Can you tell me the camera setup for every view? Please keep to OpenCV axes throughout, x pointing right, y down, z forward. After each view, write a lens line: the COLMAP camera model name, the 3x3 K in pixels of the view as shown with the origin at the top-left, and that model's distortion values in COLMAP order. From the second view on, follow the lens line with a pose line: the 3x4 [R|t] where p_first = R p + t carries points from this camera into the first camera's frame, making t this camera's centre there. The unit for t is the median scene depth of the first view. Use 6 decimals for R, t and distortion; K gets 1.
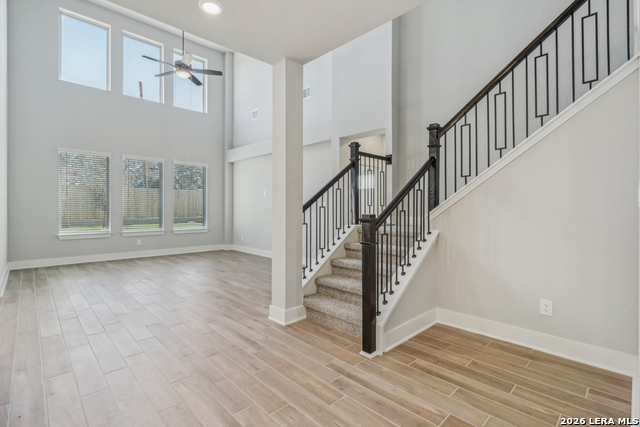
lens RADIAL K [[301.1, 0, 320.1], [0, 301.1, 210.3], [0, 0, 1]] dist [0.002990, -0.000404]
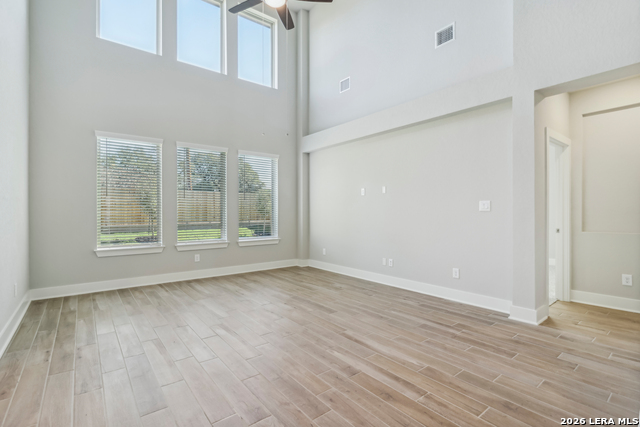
lens RADIAL K [[301.1, 0, 320.1], [0, 301.1, 210.3], [0, 0, 1]] dist [0.002990, -0.000404]
pose [[0.995234, -0.007423, -0.097234, -0.232423], [0.006507, 0.999931, -0.009738, -0.004157], [0.097300, 0.009059, 0.995214, 0.295704]]
